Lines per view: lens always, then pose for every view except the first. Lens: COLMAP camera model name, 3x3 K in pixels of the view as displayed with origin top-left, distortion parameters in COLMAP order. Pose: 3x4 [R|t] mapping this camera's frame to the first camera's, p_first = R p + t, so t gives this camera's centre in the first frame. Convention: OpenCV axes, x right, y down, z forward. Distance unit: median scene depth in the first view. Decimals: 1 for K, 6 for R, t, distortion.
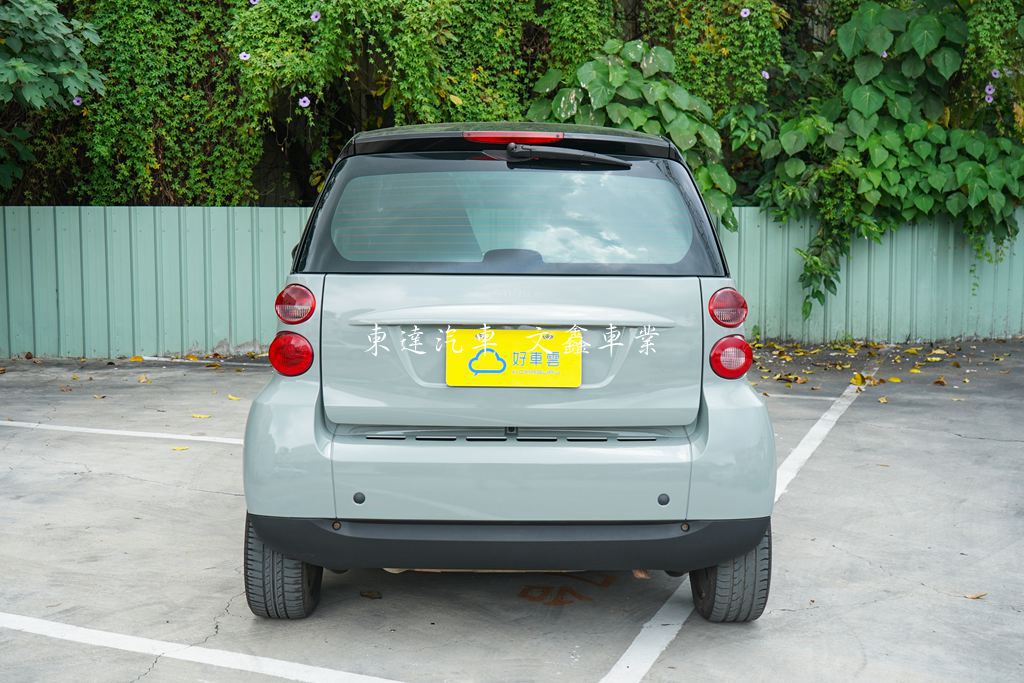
lens RADIAL K [[1232.7, 0, 514.4], [0, 1232.7, 312.6], [0, 0, 1]] dist [-0.096998, 0.479524]
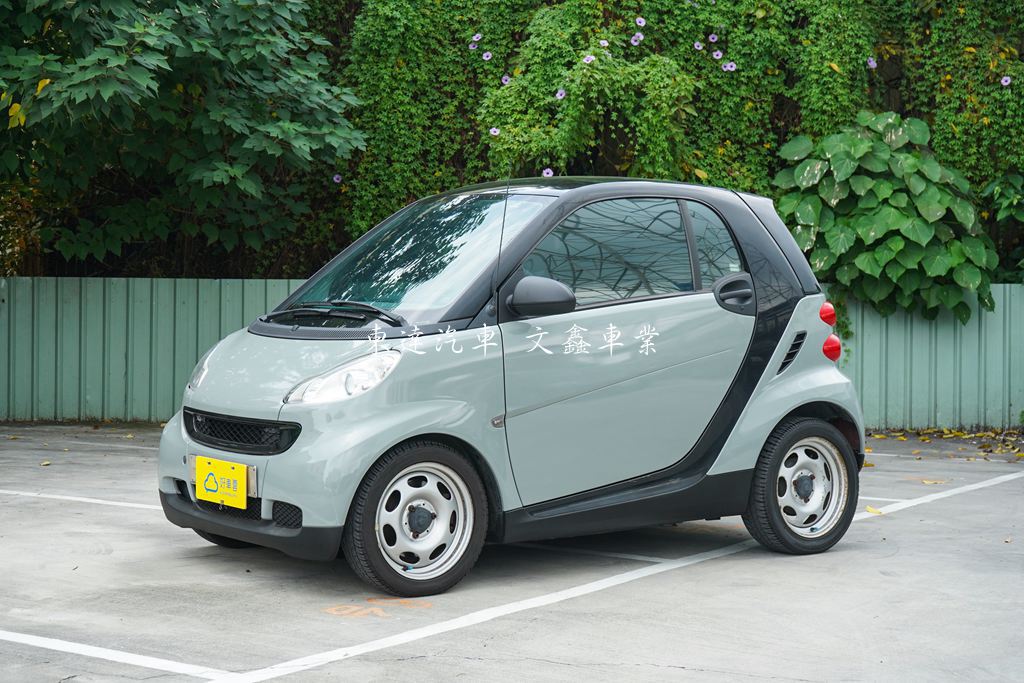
lens RADIAL K [[1689.3, 0, 542.3], [0, 1689.3, 323.2], [0, 0, 1]] dist [-0.031601, -0.084844]
pose [[0.981400, 0.007095, -0.191843, 0.088910], [-0.023714, 0.996144, -0.084469, 0.065965], [0.190504, 0.087447, 0.977784, -0.350537]]
